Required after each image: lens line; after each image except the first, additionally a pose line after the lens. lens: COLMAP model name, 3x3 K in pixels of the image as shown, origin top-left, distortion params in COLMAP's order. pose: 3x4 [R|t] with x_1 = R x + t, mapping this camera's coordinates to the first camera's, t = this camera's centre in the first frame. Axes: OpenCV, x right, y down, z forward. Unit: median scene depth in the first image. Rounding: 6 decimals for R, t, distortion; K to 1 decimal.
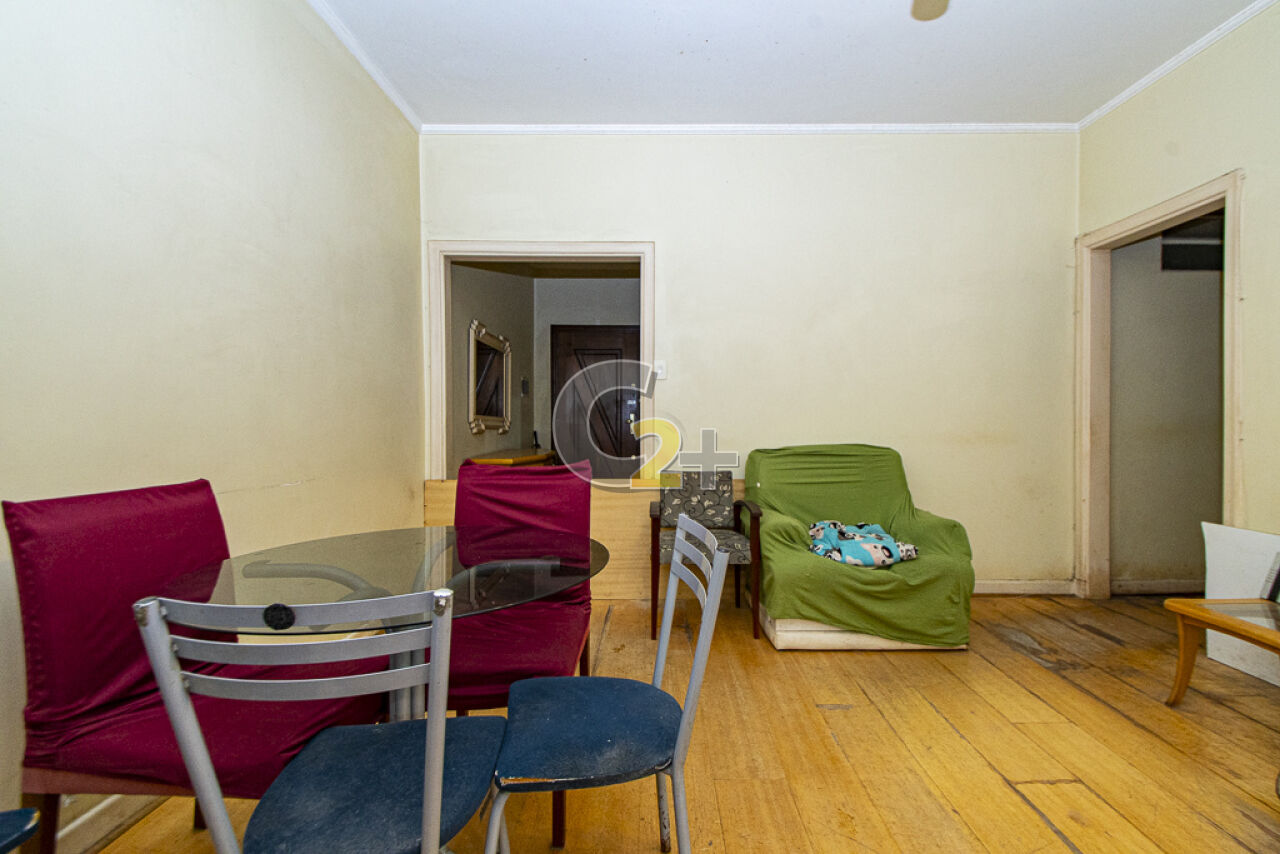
lens RADIAL K [[611.4, 0, 642.8], [0, 611.4, 424.3], [0, 0, 1]] dist [-0.000492, -0.000026]
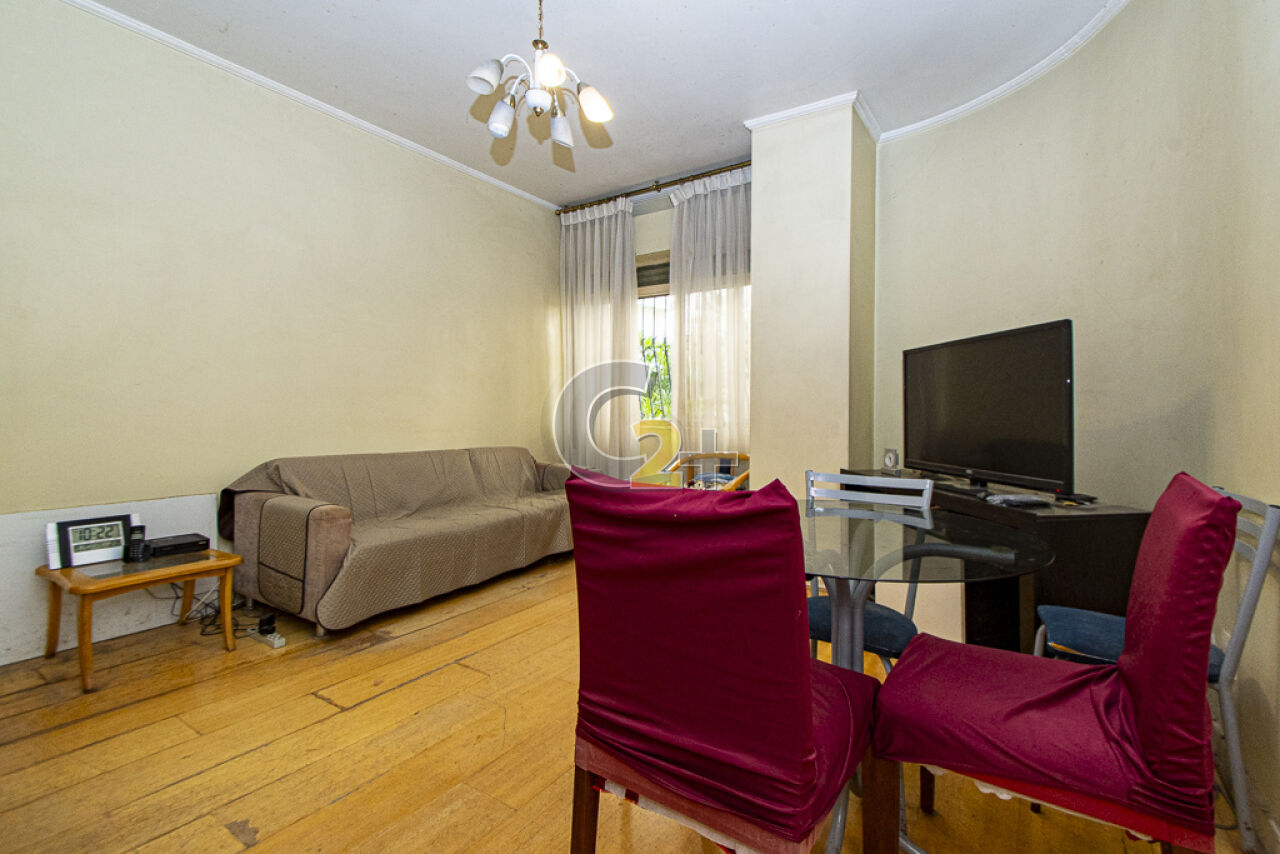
lens RADIAL K [[611.4, 0, 638.2], [0, 611.4, 418.0], [0, 0, 1]] dist [-0.000492, -0.000026]
pose [[-0.845141, -0.006104, 0.534509, -0.504545], [0.001991, 0.999892, 0.014566, 0.006571], [-0.534540, 0.013375, -0.845037, 1.681064]]
